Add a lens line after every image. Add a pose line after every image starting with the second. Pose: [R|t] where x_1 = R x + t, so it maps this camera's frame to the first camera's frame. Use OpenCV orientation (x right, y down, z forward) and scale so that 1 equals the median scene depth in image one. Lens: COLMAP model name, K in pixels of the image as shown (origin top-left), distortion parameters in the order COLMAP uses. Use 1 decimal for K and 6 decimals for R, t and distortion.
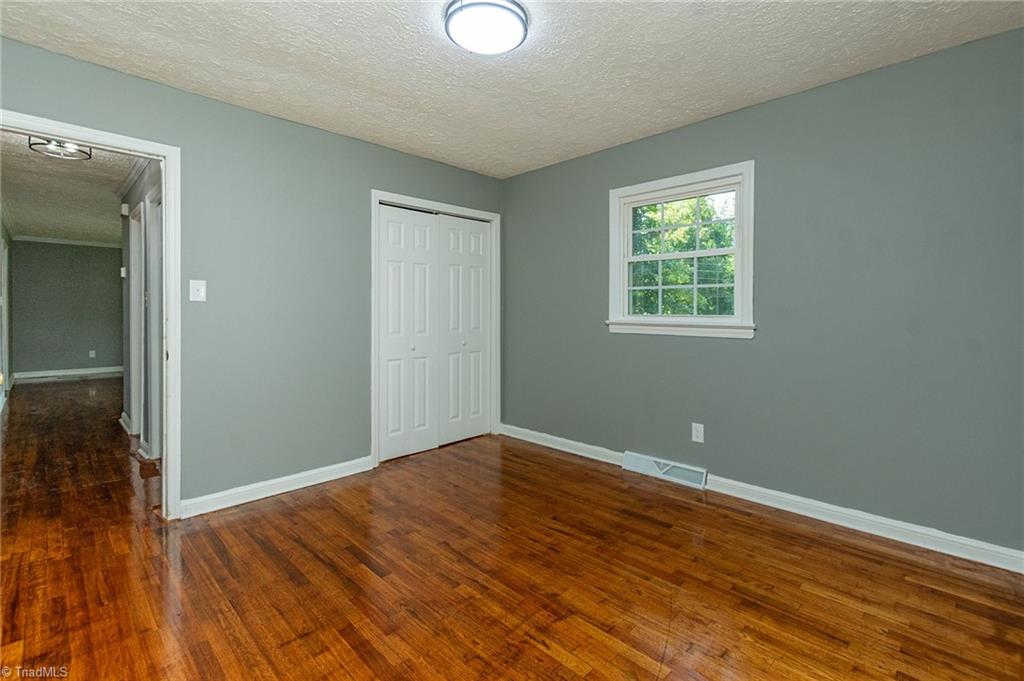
lens RADIAL K [[466.4, 0, 527.9], [0, 466.4, 326.6], [0, 0, 1]] dist [0.002009, -0.000161]
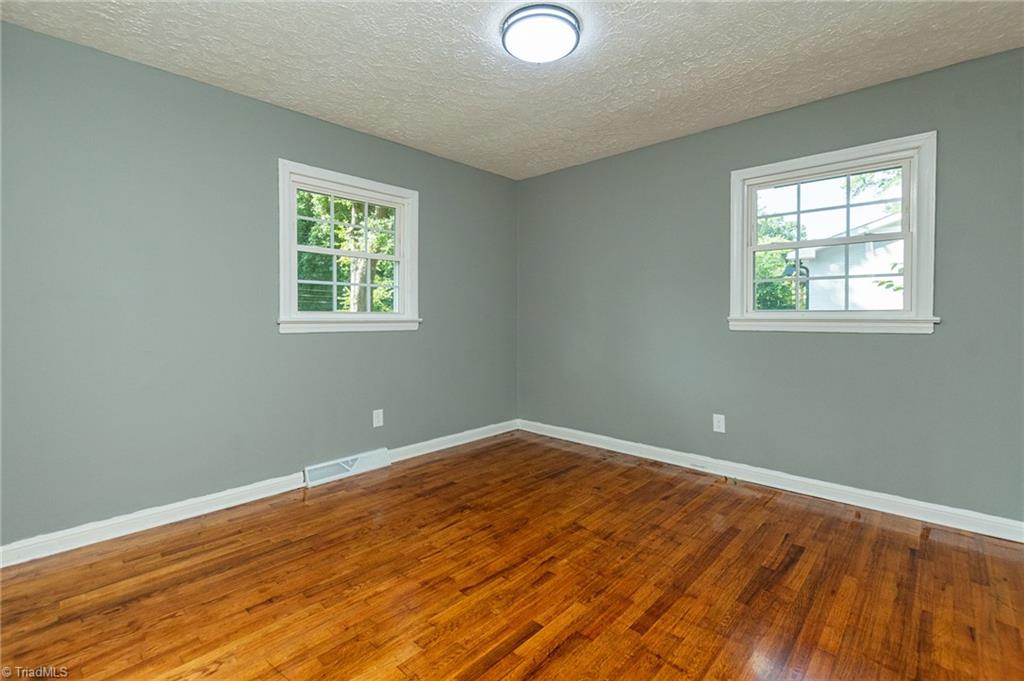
lens RADIAL K [[460.3, 0, 512.0], [0, 460.3, 340.5], [0, 0, 1]] dist [0.003577, -0.000097]
pose [[-0.016778, -0.057718, 0.998192, -0.960247], [0.031524, 0.997806, 0.058225, -0.013600], [-0.999362, 0.032443, -0.014922, 0.920938]]
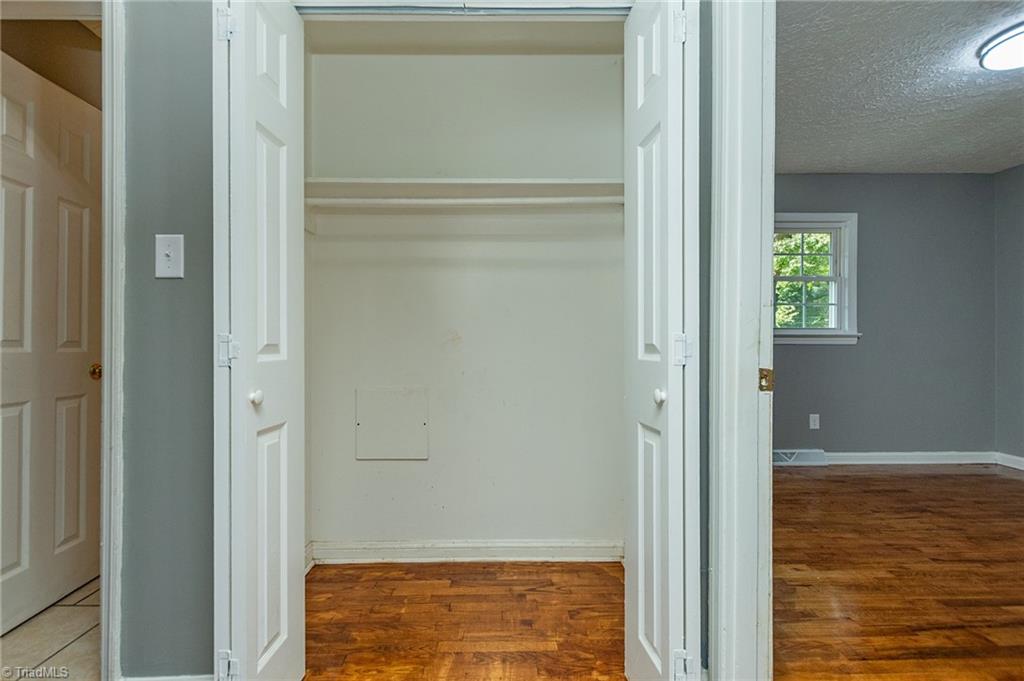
lens RADIAL K [[451.4, 0, 501.9], [0, 451.4, 344.4], [0, 0, 1]] dist [0.000312, -0.003768]
pose [[0.713360, -0.005189, 0.700778, -1.426245], [0.024100, 0.999563, -0.017132, 0.030146], [-0.700383, 0.029110, 0.713173, 0.959196]]
